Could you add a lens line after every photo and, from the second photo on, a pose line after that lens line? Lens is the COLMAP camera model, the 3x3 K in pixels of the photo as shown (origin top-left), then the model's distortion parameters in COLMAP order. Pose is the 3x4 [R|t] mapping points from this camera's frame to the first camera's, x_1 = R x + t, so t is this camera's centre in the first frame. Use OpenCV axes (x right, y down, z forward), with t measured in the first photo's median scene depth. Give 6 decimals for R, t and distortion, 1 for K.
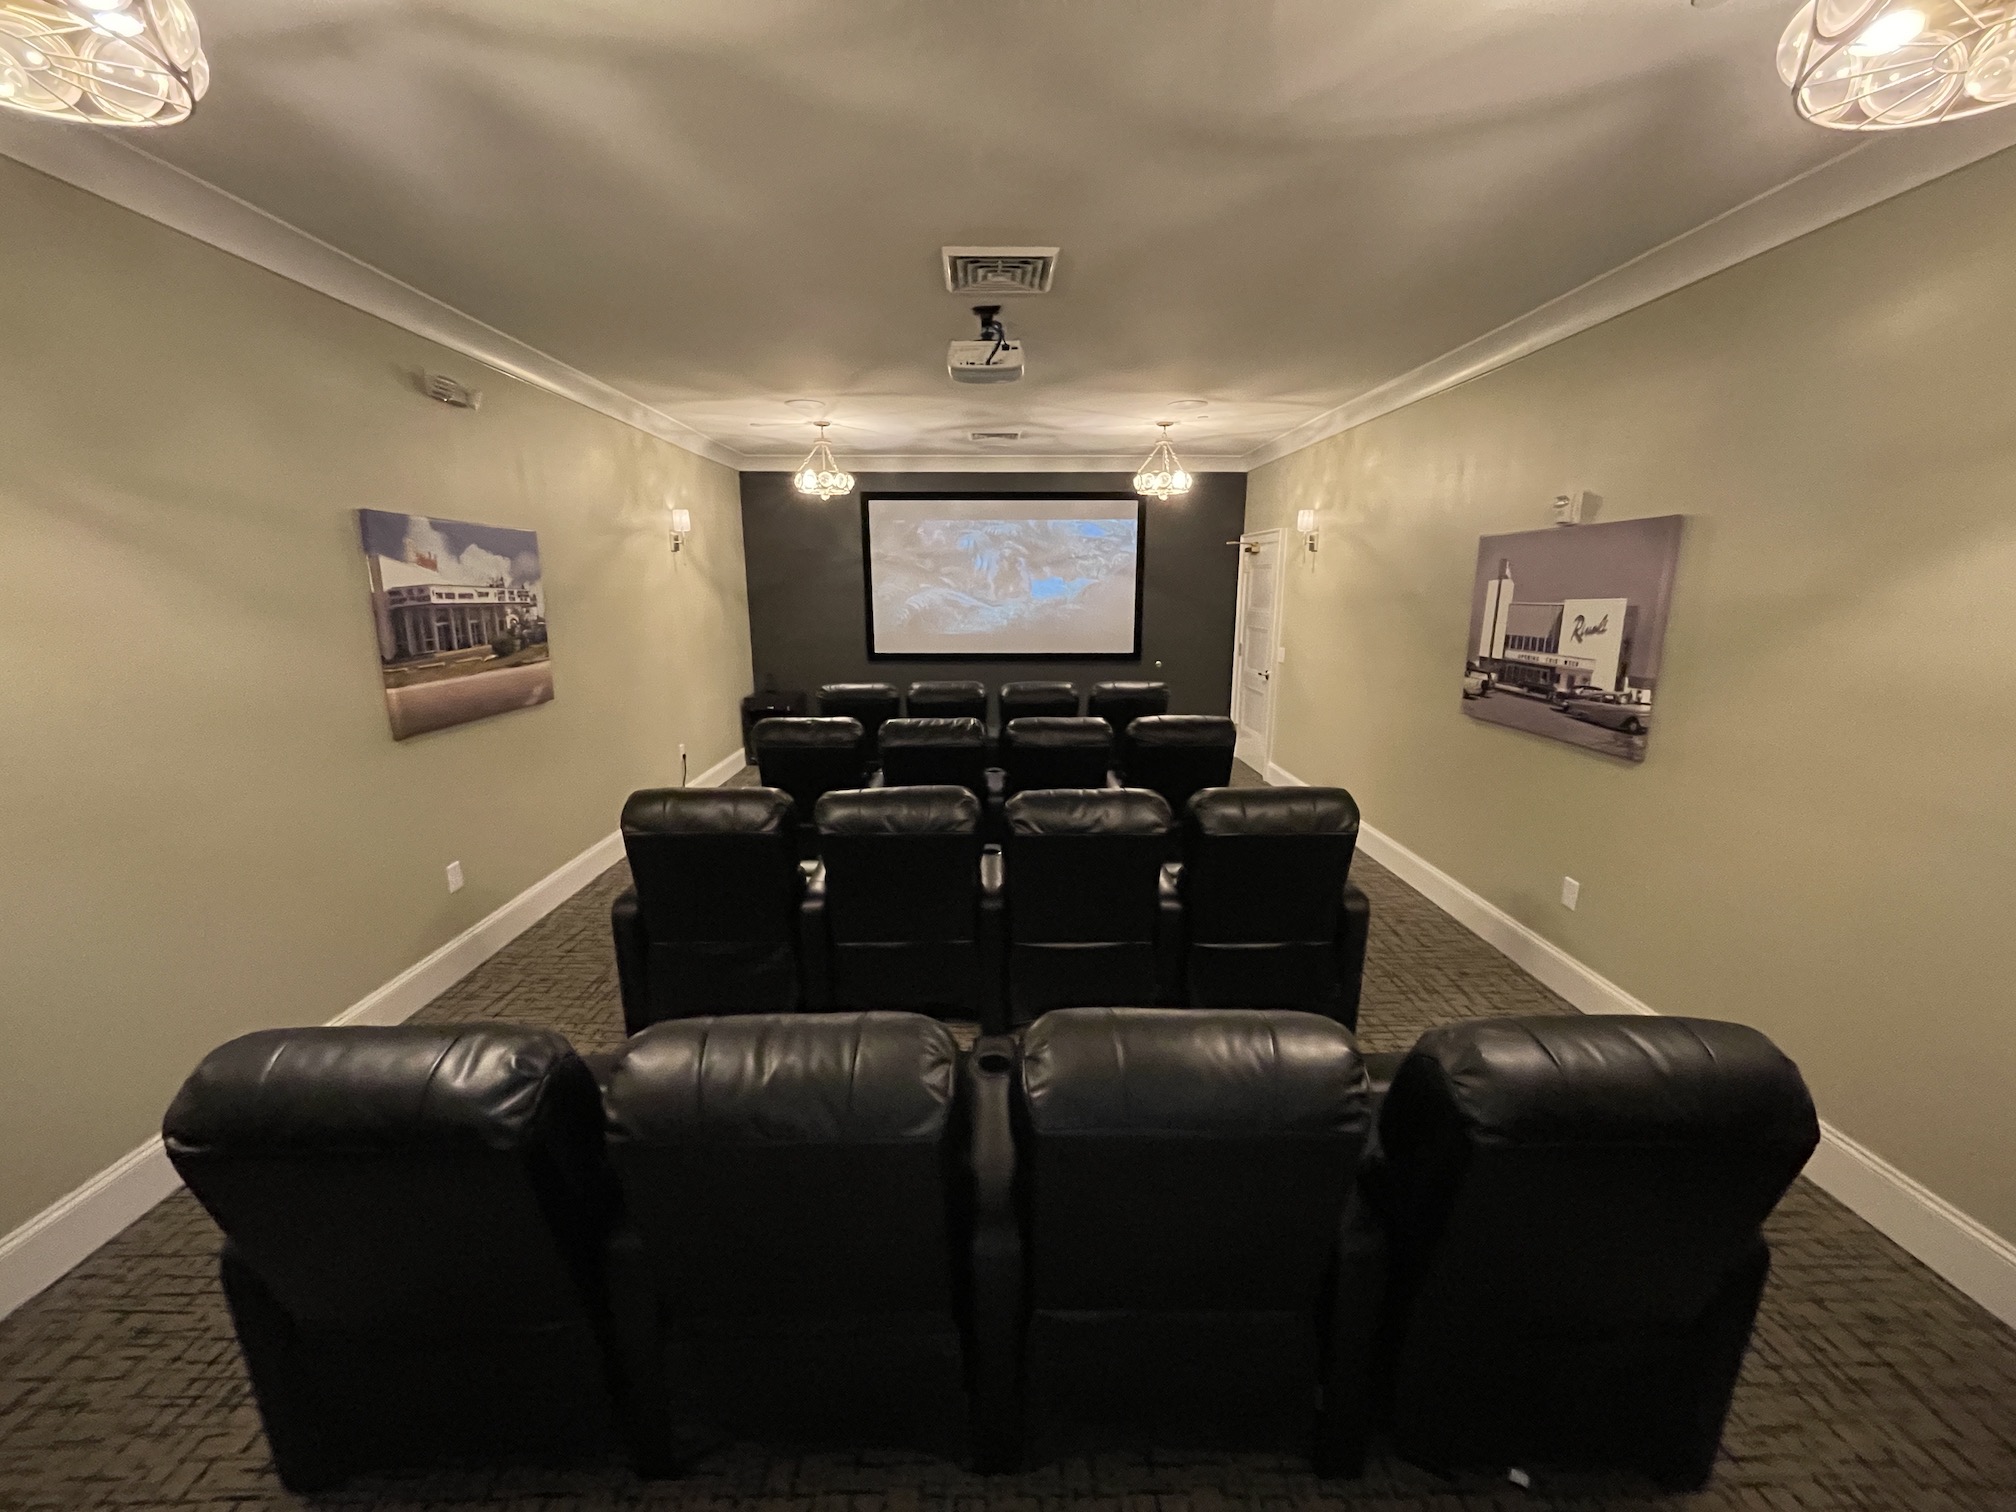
lens RADIAL K [[819.7, 0, 998.7], [0, 819.7, 758.6], [0, 0, 1]] dist [-0.002081, 0.000231]
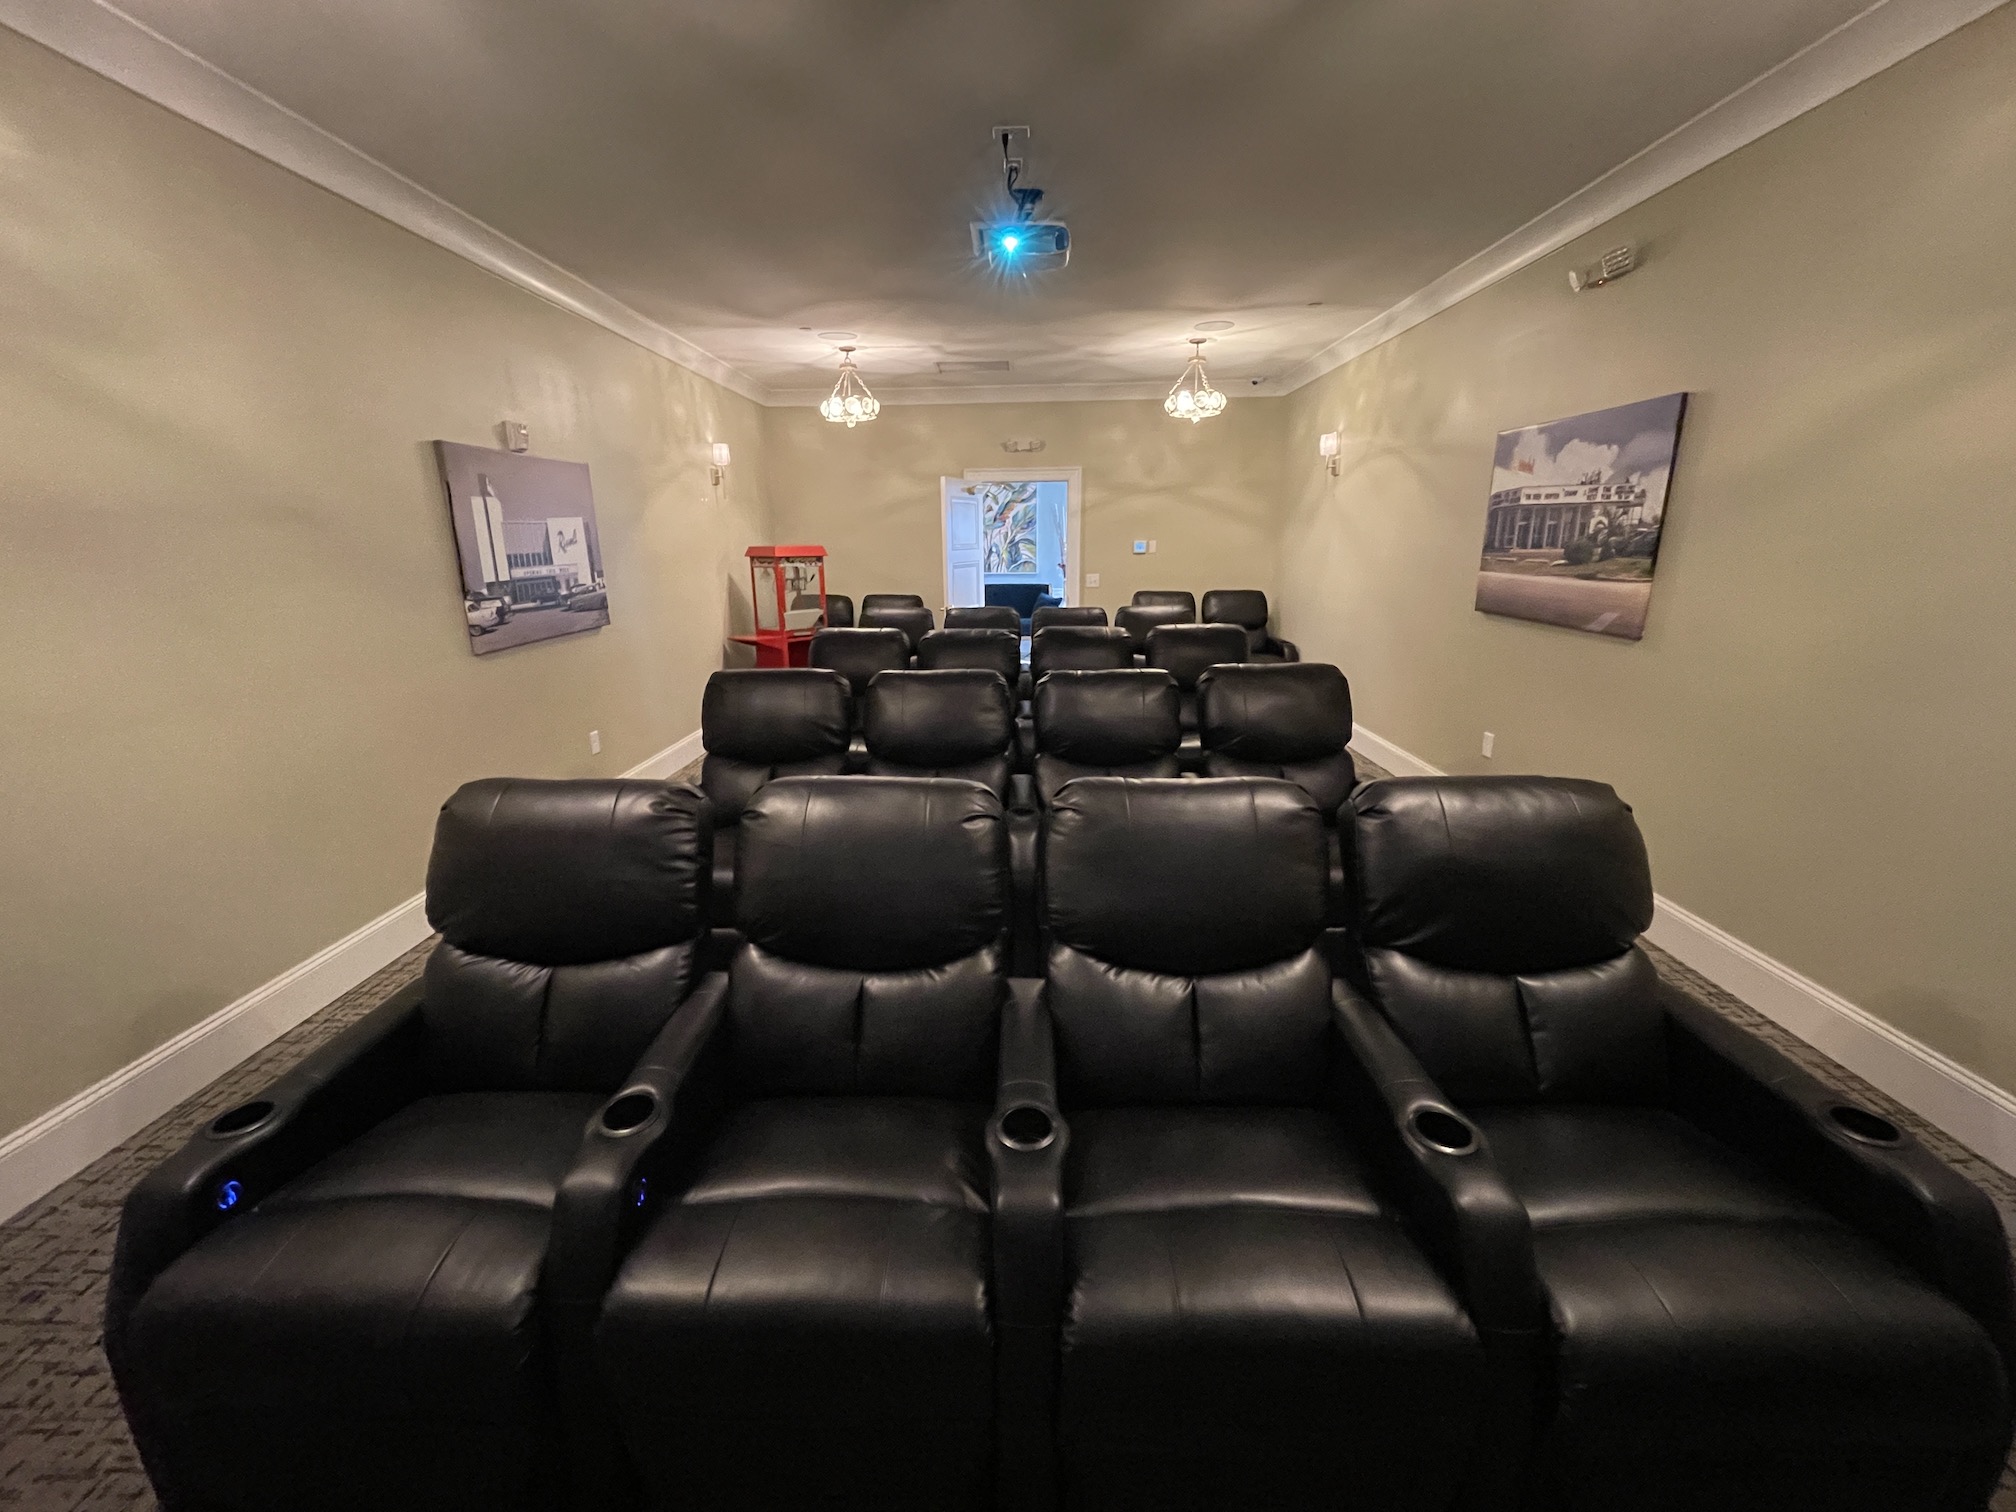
lens RADIAL K [[819.7, 0, 998.7], [0, 819.7, 758.6], [0, 0, 1]] dist [-0.002081, 0.000231]
pose [[-0.999257, 0.006251, 0.038028, -0.011690], [0.023017, 0.888237, 0.458808, -0.377883], [-0.030910, 0.459343, -0.887721, 2.001395]]
